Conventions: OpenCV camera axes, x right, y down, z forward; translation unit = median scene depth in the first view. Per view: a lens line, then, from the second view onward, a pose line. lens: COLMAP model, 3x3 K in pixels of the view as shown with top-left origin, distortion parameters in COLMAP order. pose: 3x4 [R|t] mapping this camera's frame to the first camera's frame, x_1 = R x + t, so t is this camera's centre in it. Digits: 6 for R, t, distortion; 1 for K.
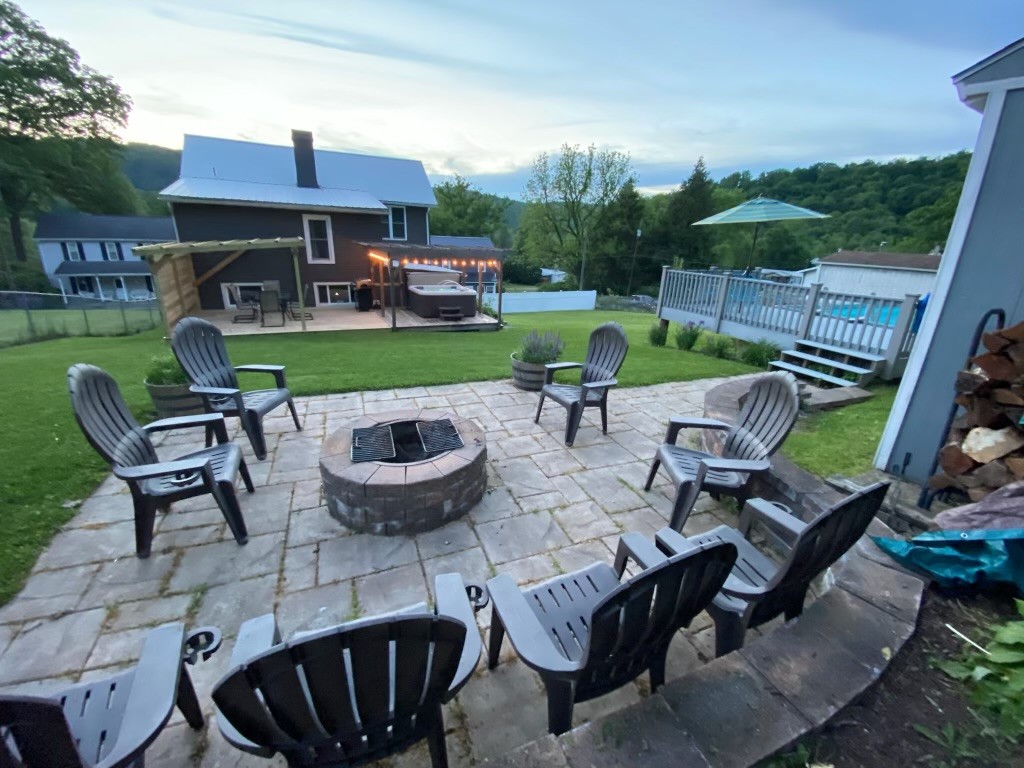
lens RADIAL K [[414.8, 0, 512.0], [0, 414.8, 384.0], [0, 0, 1]] dist [-0.008567, -0.000236]
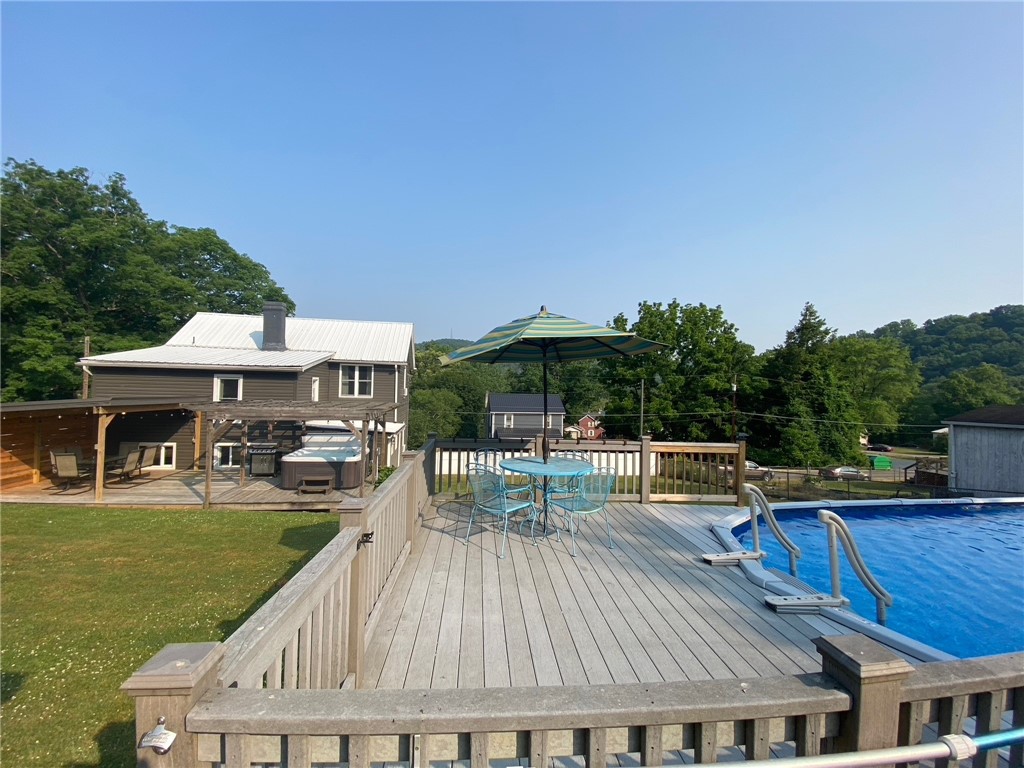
lens RADIAL K [[414.0, 0, 512.0], [0, 414.0, 384.0], [0, 0, 1]] dist [0.011312, -0.015996]
pose [[0.954151, -0.028549, -0.297960, 0.331851], [-0.081810, 0.932665, -0.351343, -0.077271], [0.287927, 0.359611, 0.887568, 0.257486]]
